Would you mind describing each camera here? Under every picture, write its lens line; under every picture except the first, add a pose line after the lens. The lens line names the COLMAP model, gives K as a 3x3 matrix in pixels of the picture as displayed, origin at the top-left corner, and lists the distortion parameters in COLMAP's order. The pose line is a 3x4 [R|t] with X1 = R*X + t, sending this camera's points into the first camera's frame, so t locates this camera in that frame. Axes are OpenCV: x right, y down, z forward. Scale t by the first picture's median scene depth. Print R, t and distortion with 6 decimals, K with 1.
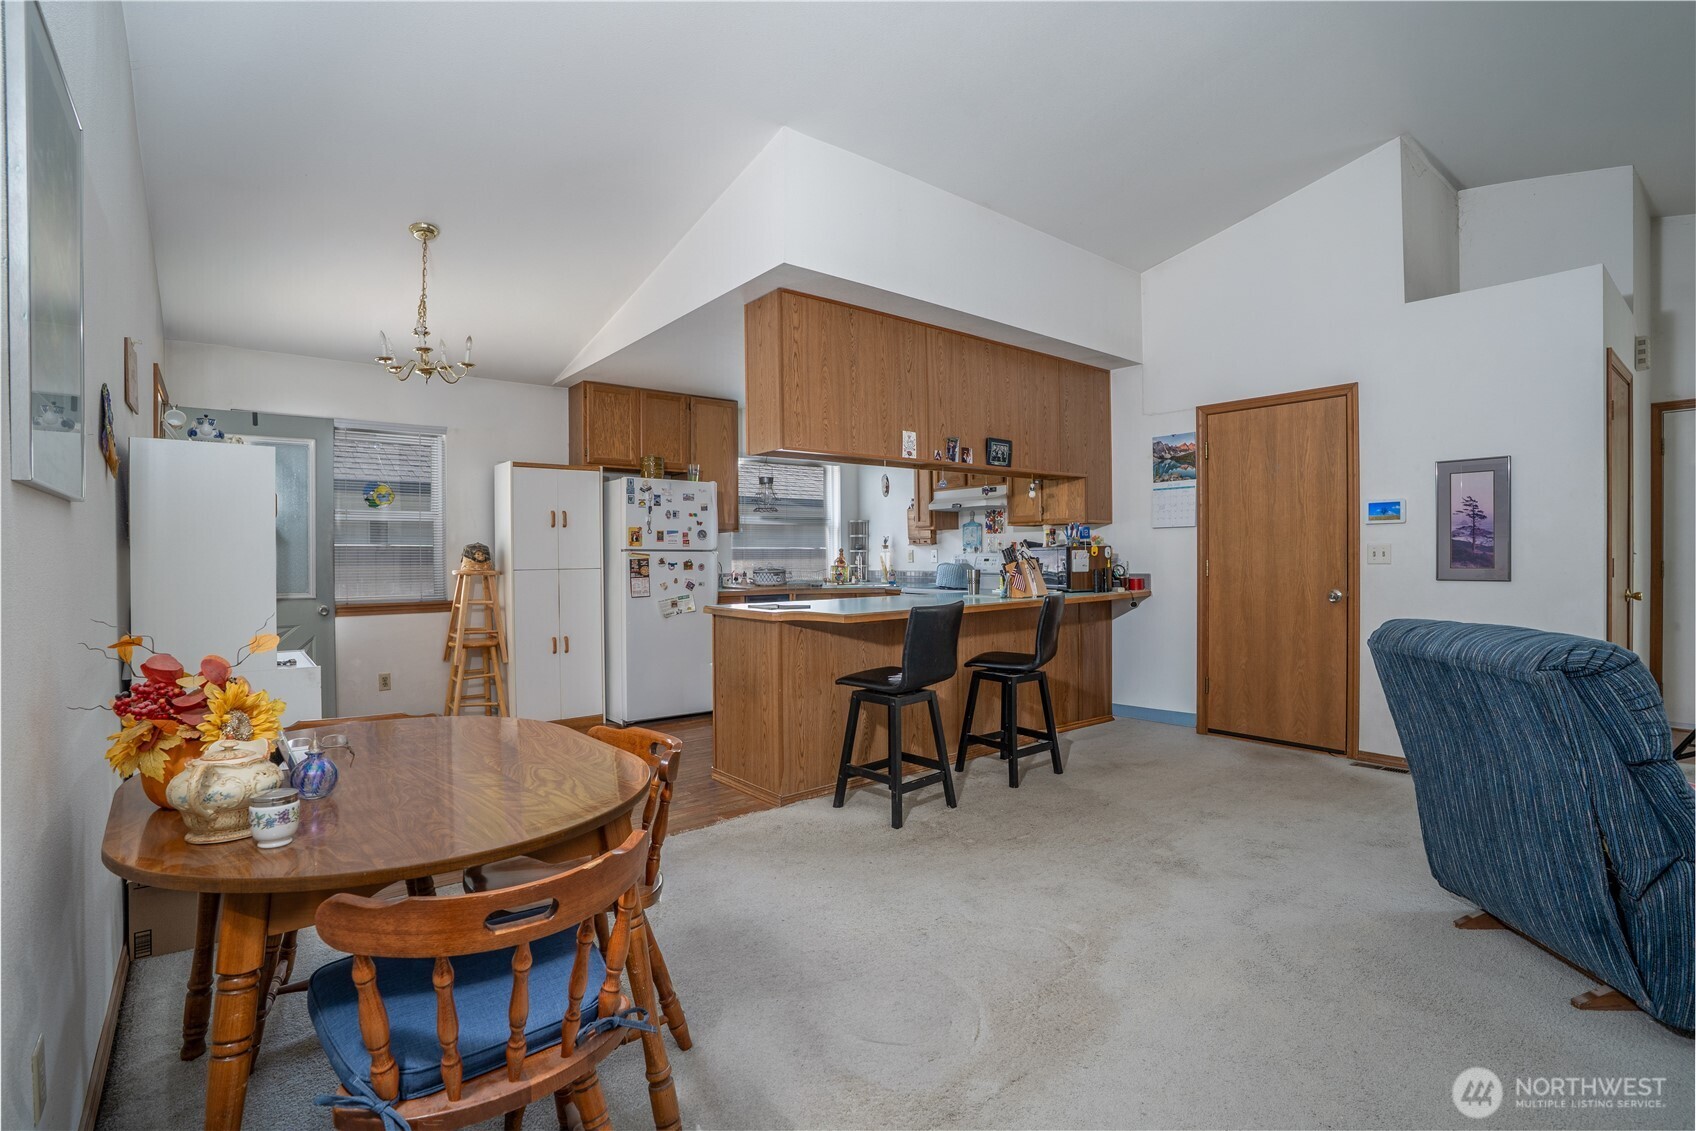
lens RADIAL K [[788.5, 0, 848.0], [0, 788.5, 565.5], [0, 0, 1]] dist [-0.072837, 0.030088]
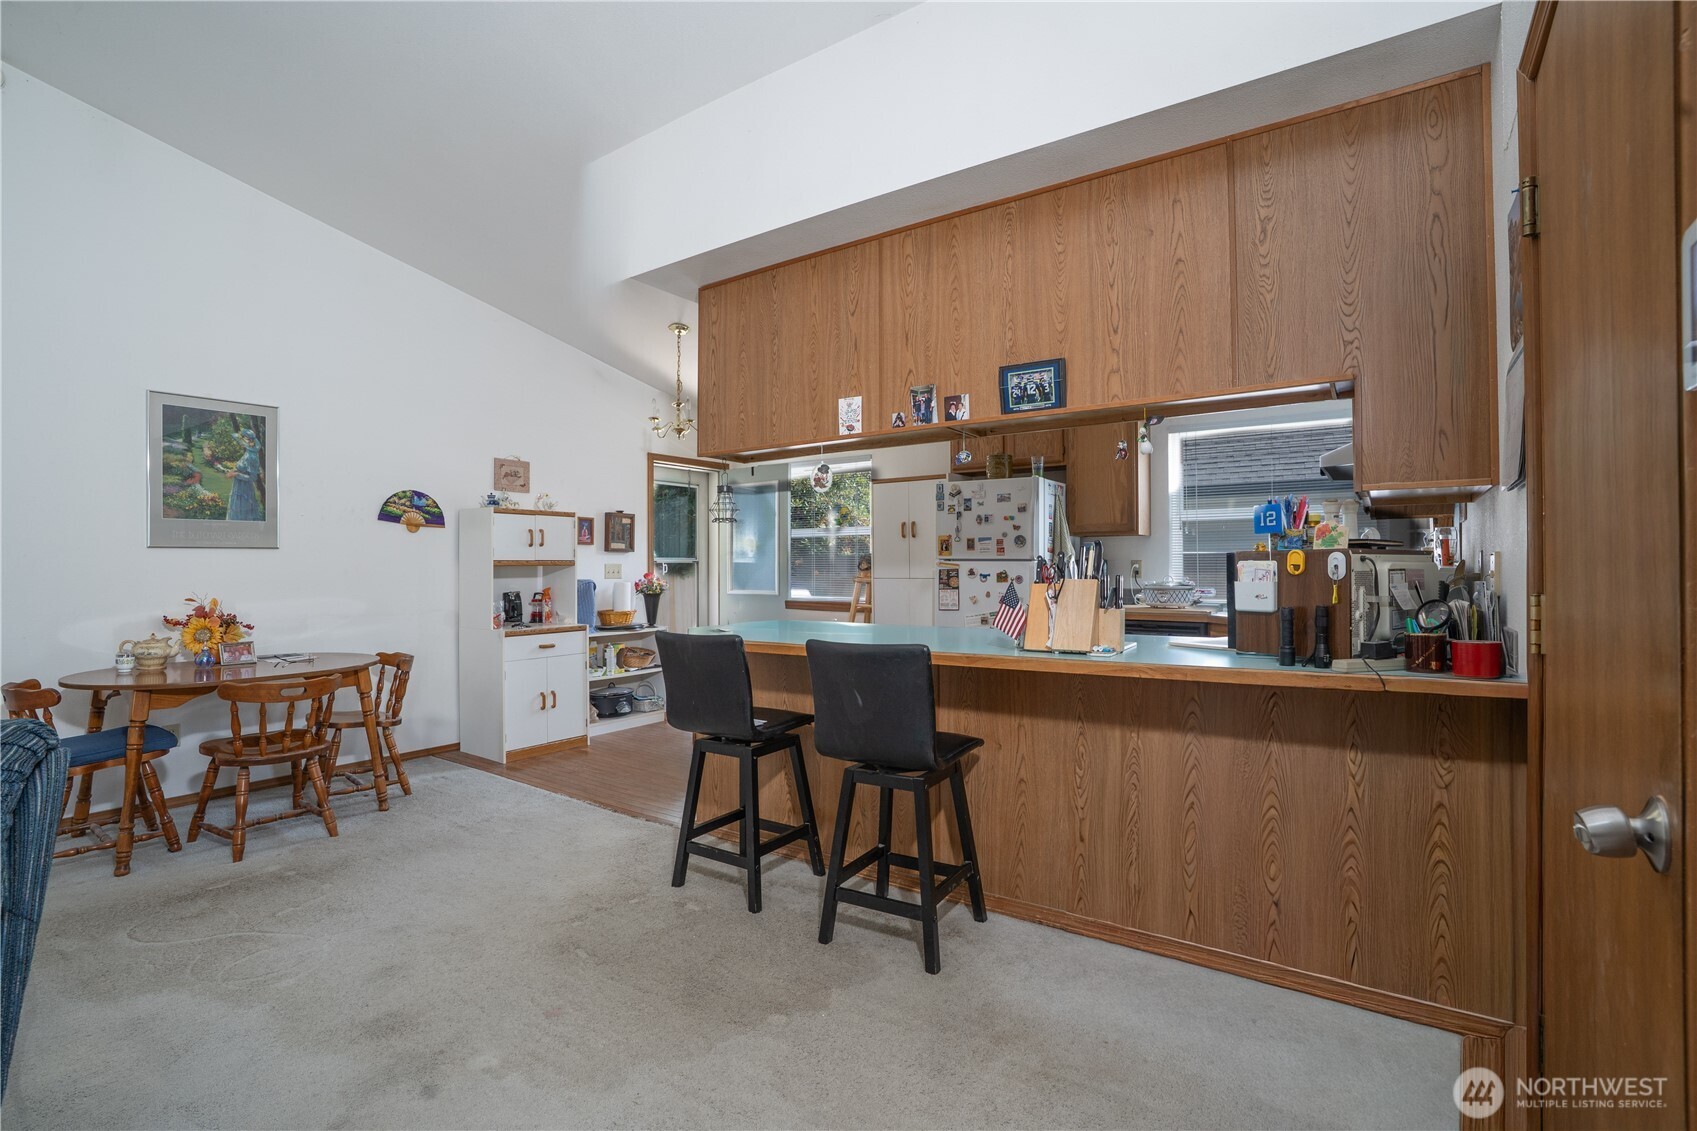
lens RADIAL K [[789.0, 0, 848.5], [0, 789.0, 565.5], [0, 0, 1]] dist [-0.072837, 0.030088]
pose [[0.271778, 0.006393, -0.962339, 0.605456], [-0.009124, 0.999950, 0.004067, -0.015550], [0.962317, 0.007675, 0.271822, 0.632434]]
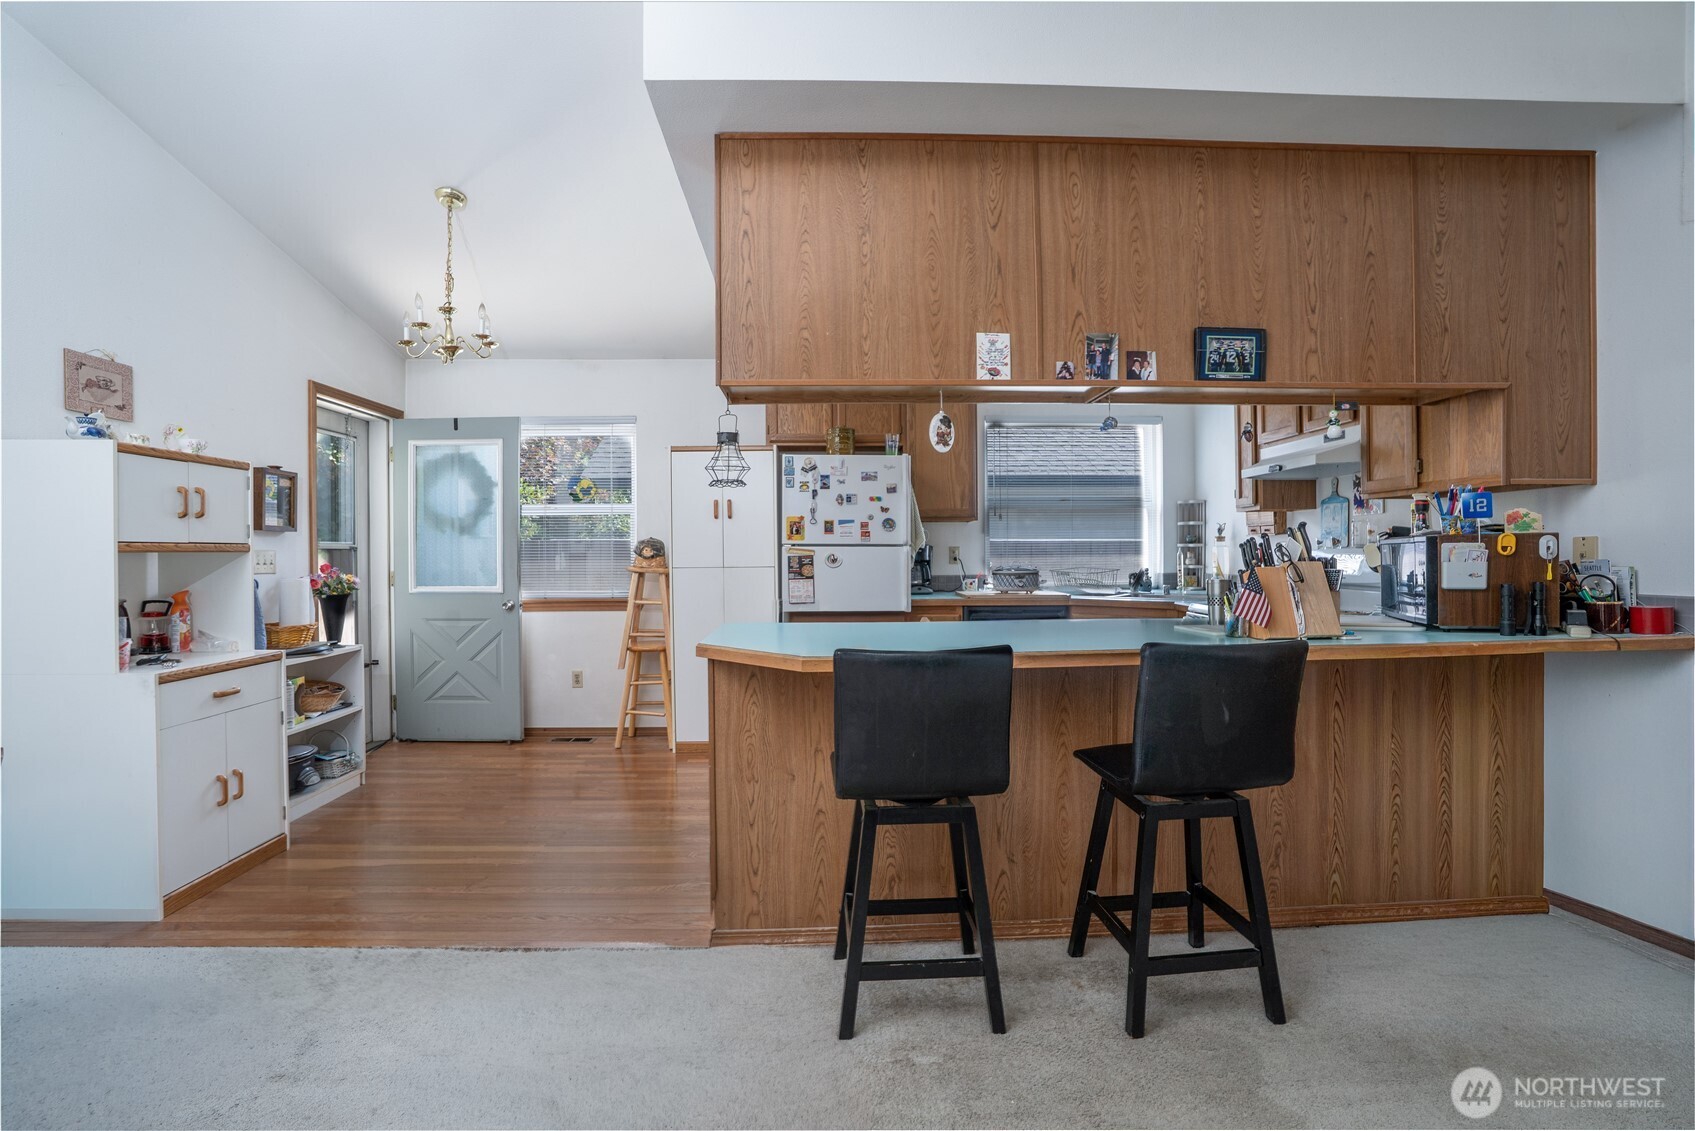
lens RADIAL K [[788.1, 0, 847.5], [0, 788.1, 565.5], [0, 0, 1]] dist [-0.072837, 0.030088]
pose [[0.794713, 0.012358, -0.606859, 0.263783], [-0.007057, 0.999913, 0.011120, -0.007902], [0.606944, -0.004554, 0.794731, 0.387795]]
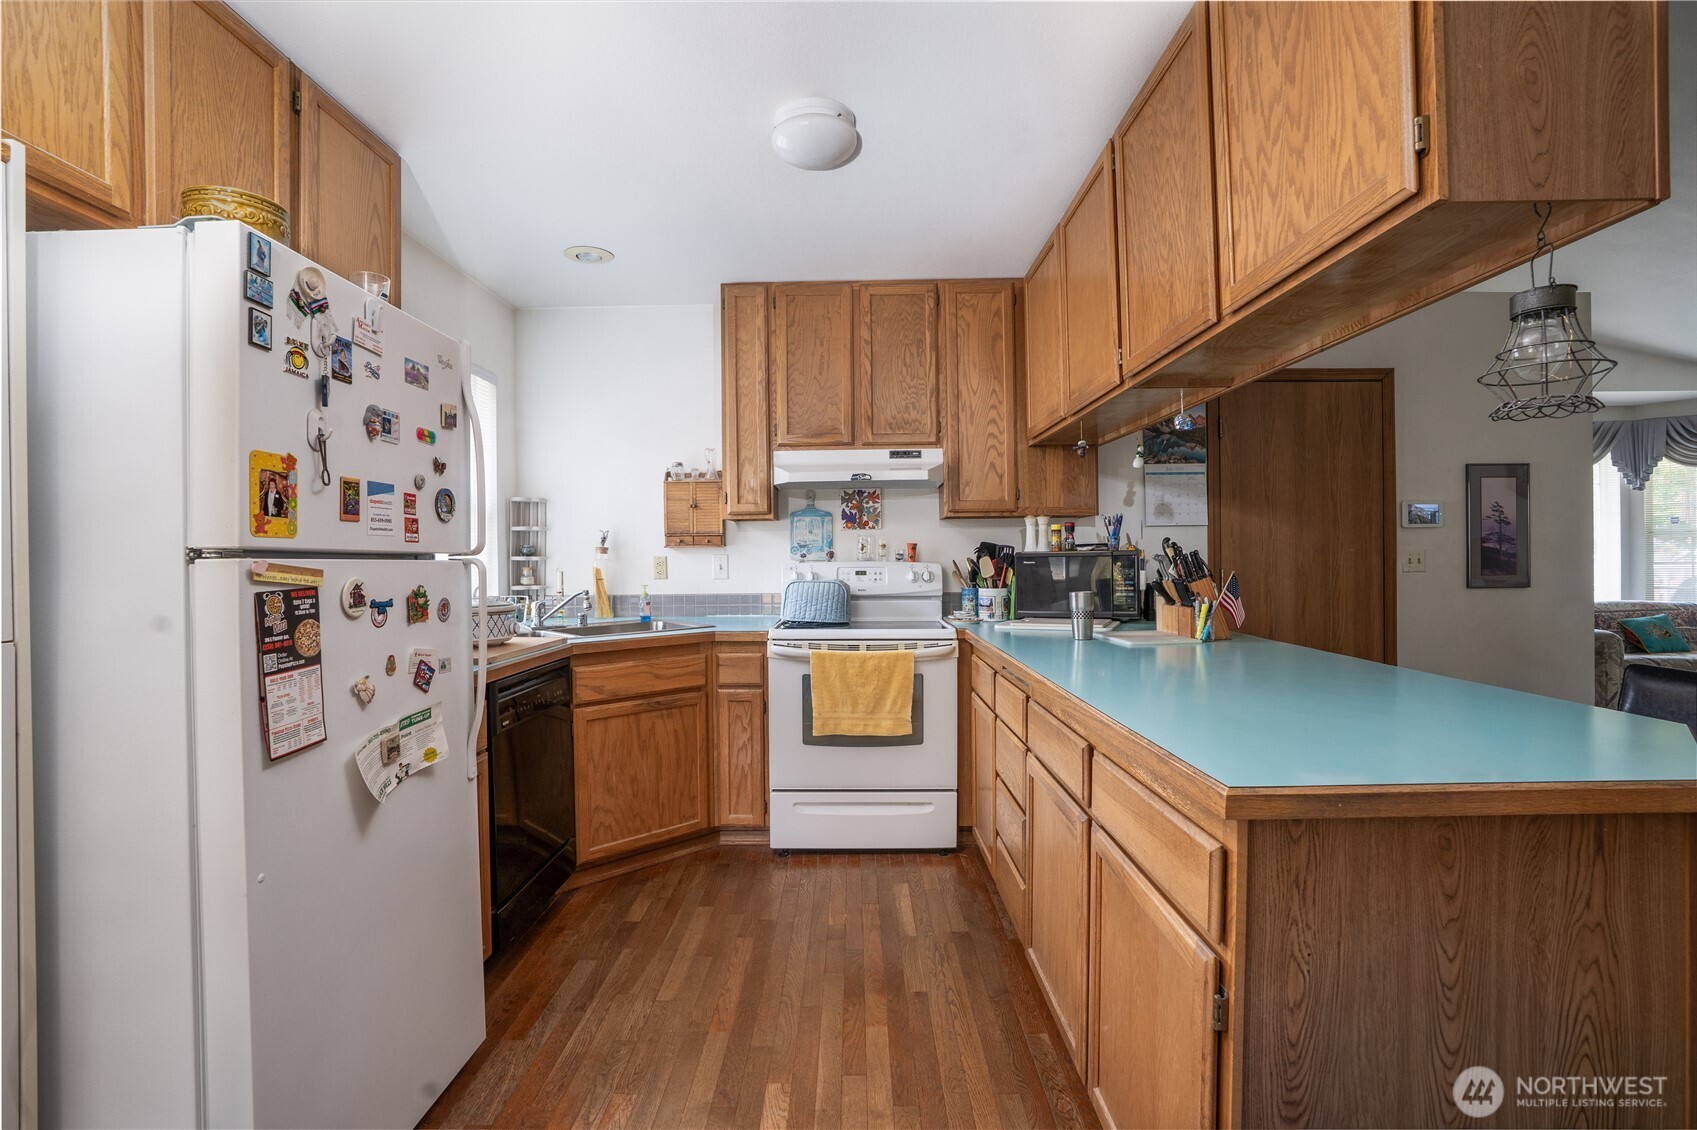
lens RADIAL K [[789.0, 0, 848.5], [0, 789.0, 565.0], [0, 0, 1]] dist [-0.072837, 0.030088]
pose [[0.643675, -0.006440, 0.765272, -0.334615], [0.014253, 0.999892, -0.003574, -0.012929], [-0.765167, 0.013208, 0.643697, 0.725359]]
